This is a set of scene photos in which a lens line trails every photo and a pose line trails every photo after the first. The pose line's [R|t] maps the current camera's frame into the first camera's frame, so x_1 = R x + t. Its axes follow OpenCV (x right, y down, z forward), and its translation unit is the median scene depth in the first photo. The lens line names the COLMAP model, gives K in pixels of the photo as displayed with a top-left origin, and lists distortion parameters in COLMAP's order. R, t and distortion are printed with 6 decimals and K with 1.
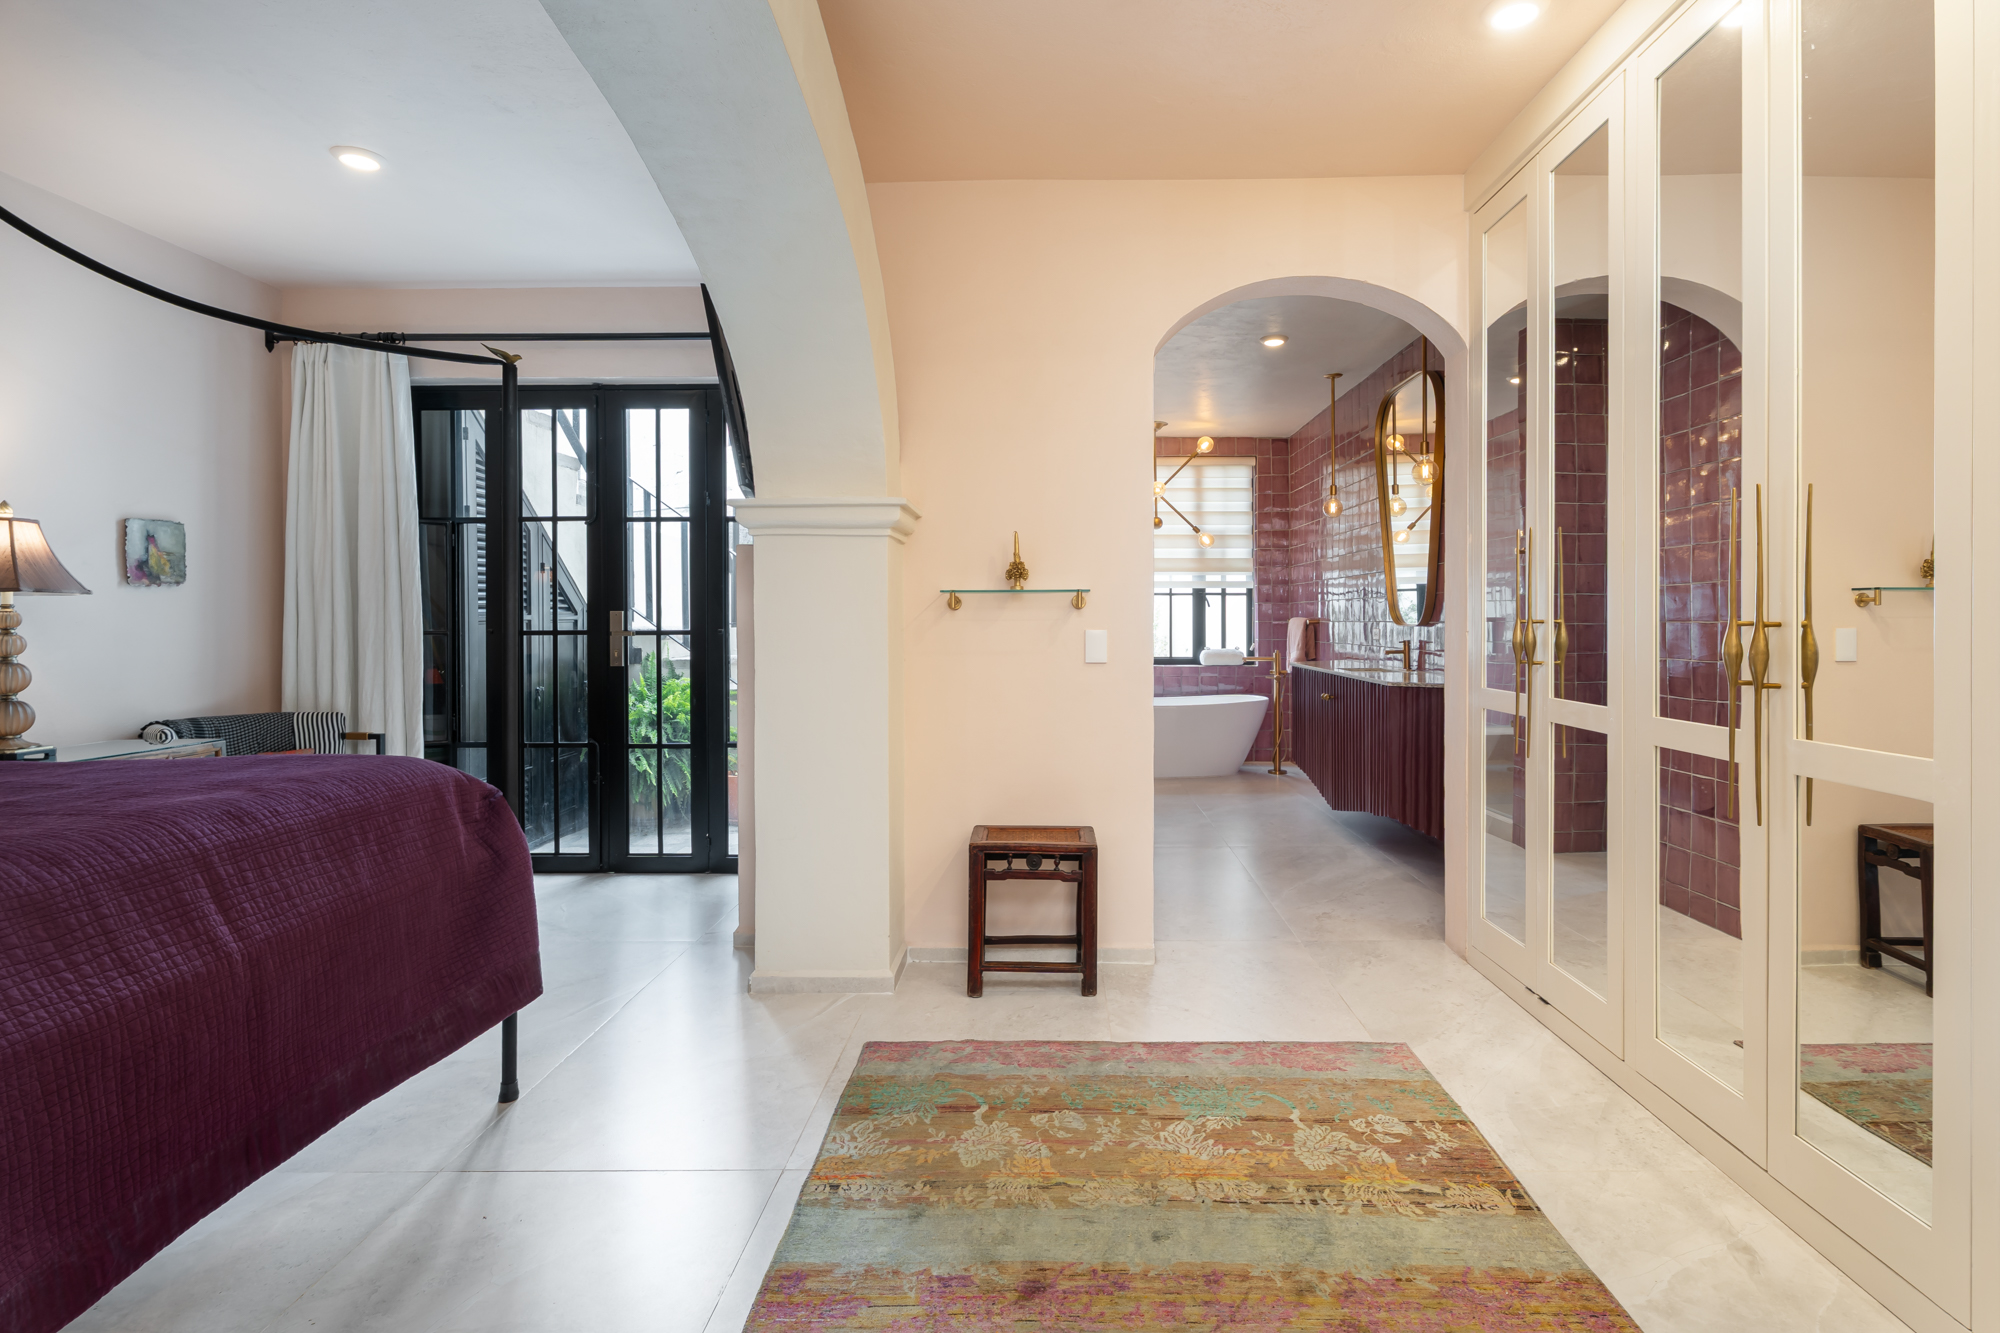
lens RADIAL K [[966.5, 0, 1041.7], [0, 966.5, 622.5], [0, 0, 1]] dist [-0.014544, 0.000648]
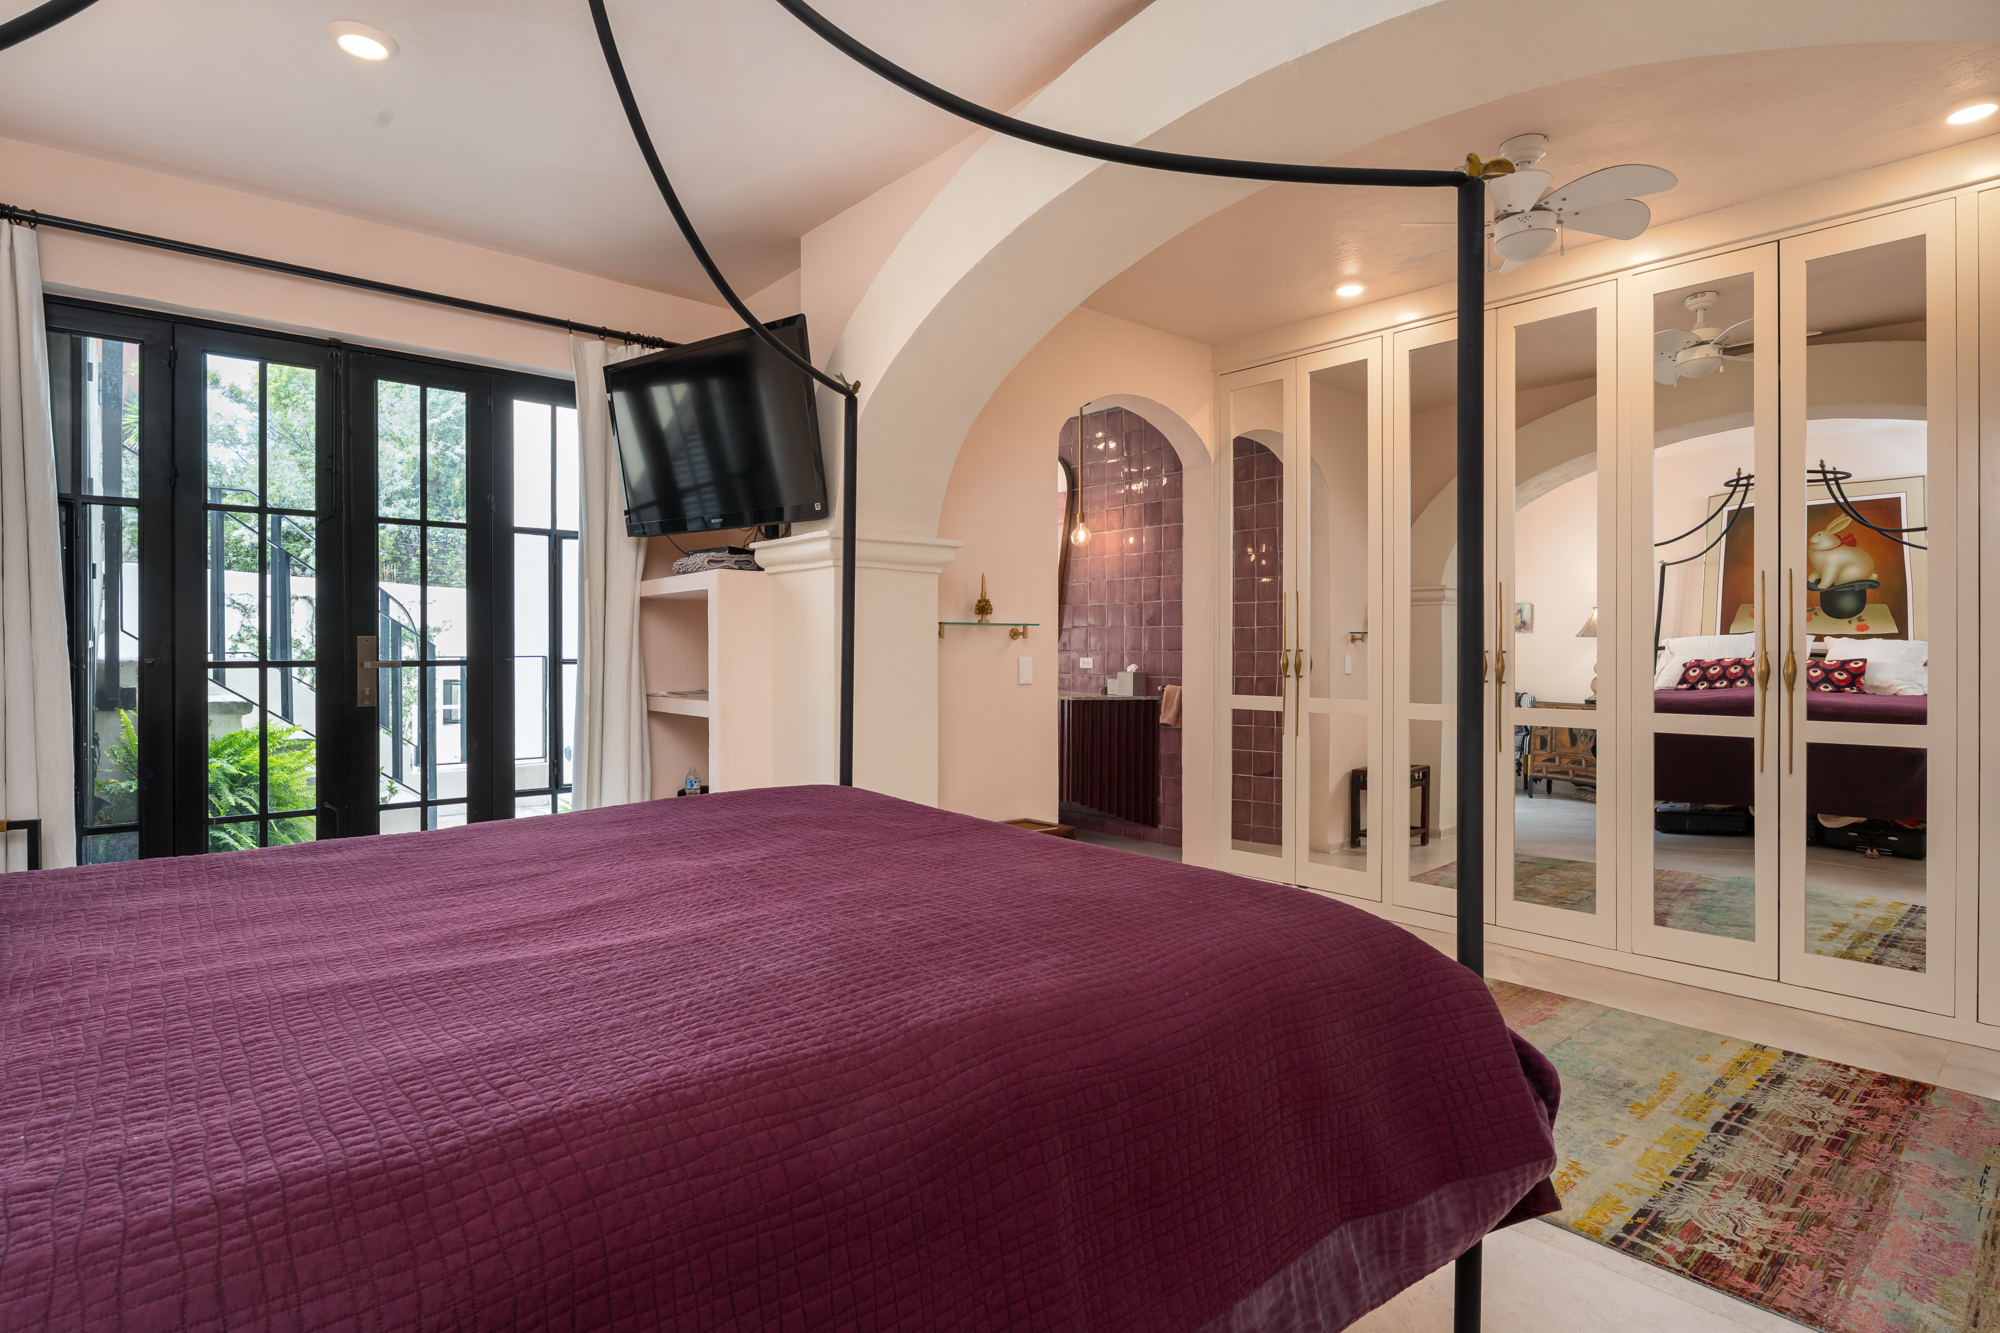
lens RADIAL K [[992.1, 0, 994.8], [0, 992.1, 646.8], [0, 0, 1]] dist [-0.012868, 0.003371]
pose [[0.748267, 0.002520, 0.663393, -0.673520], [0.000183, 0.999992, -0.004005, 0.000033], [-0.663398, 0.003118, 0.748260, 0.067980]]
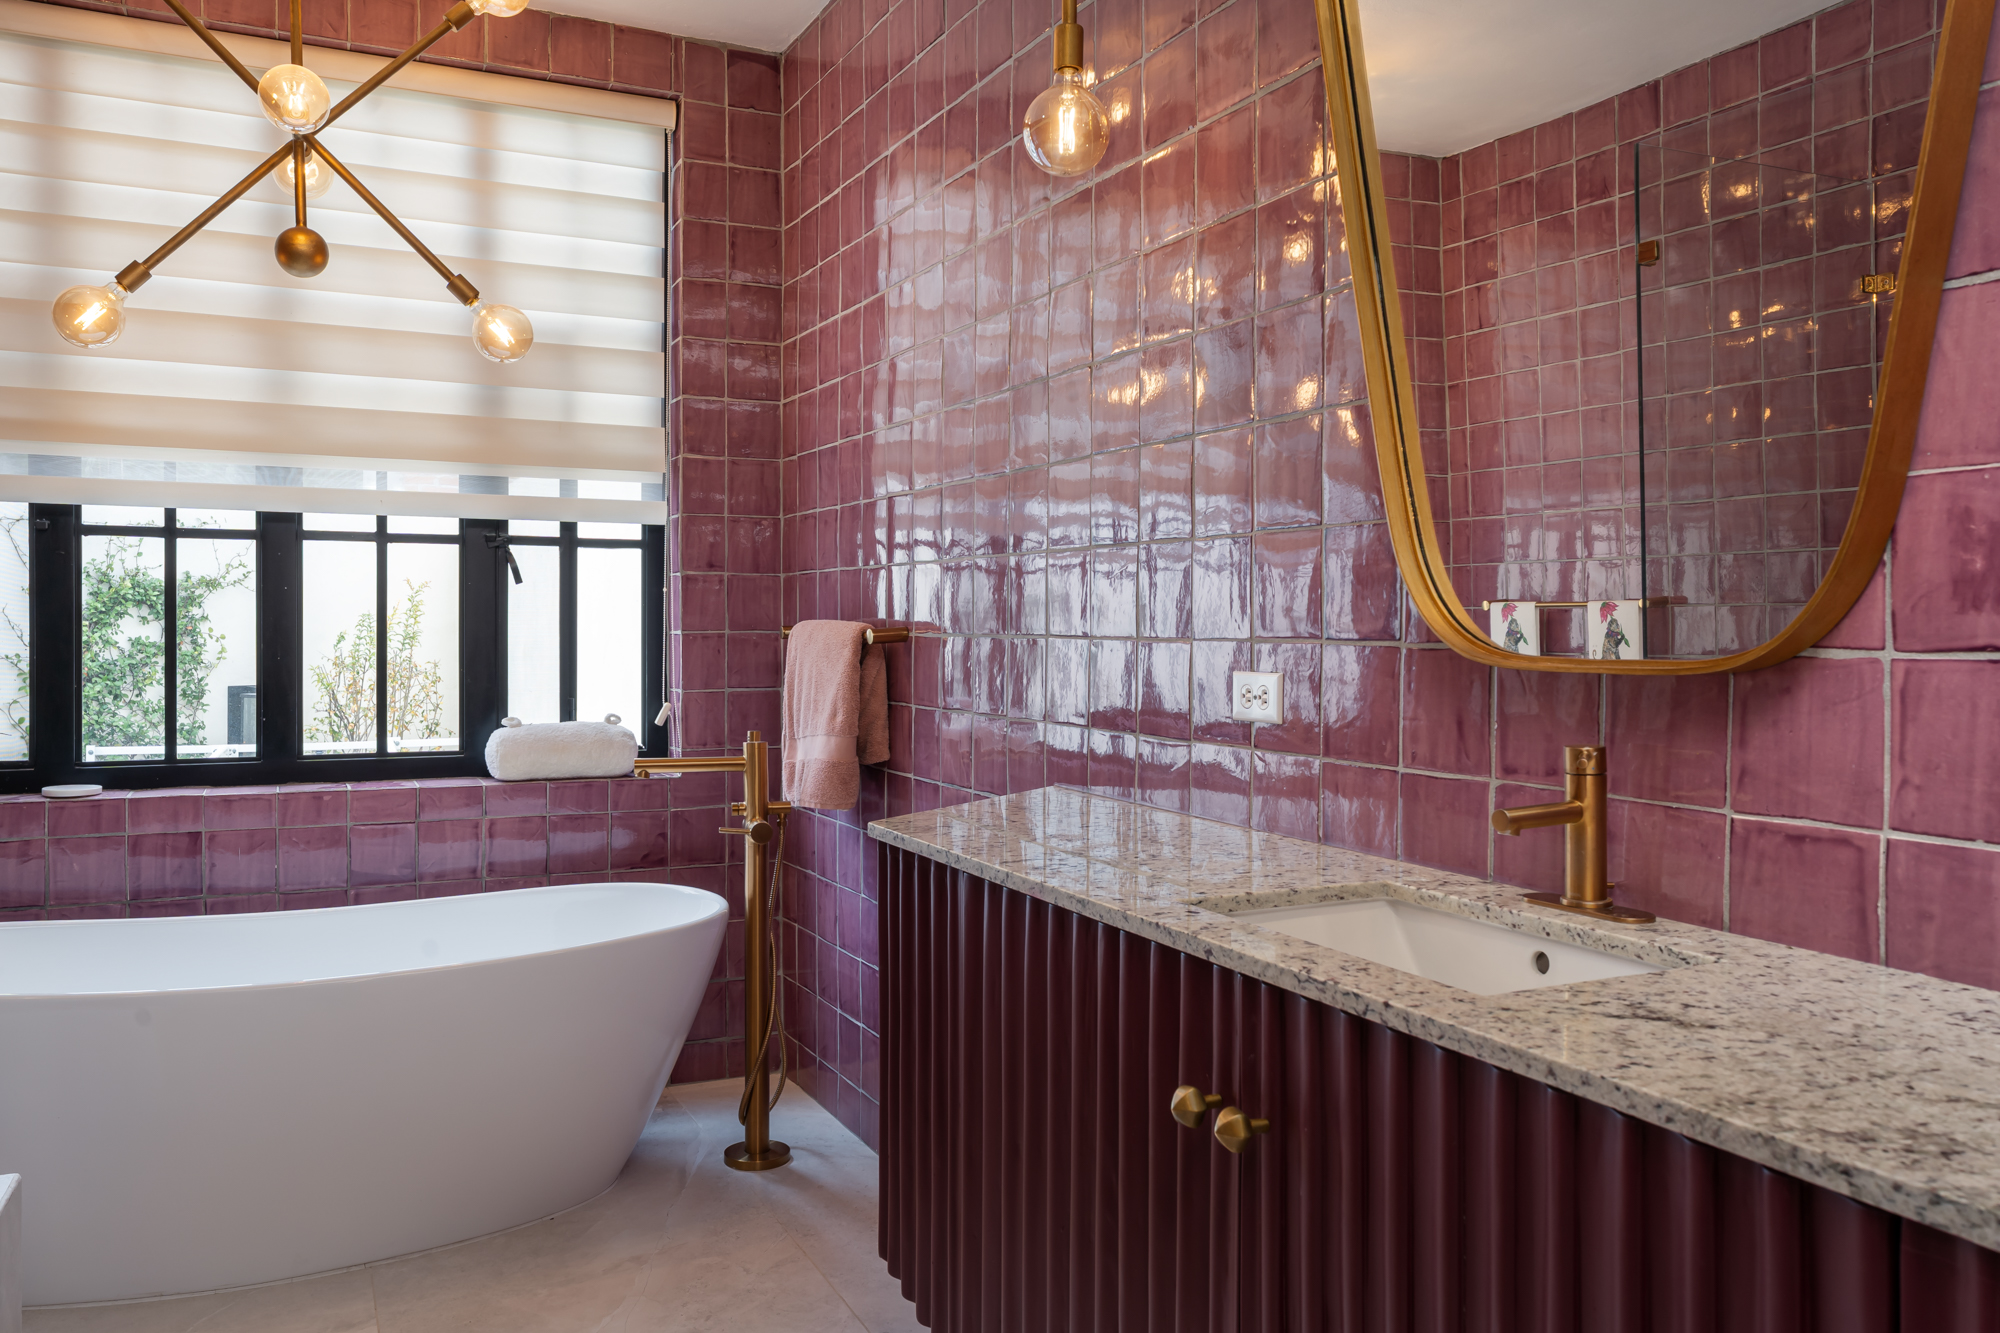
lens RADIAL K [[1526.9, 0, 1019.1], [0, 1526.9, 631.7], [0, 0, 1]] dist [-0.012753, 0.016945]
pose [[0.891793, 0.003083, 0.452433, 0.202357], [-0.004292, 0.999989, 0.001646, -0.004829], [-0.452423, -0.003410, 0.891797, 1.050812]]
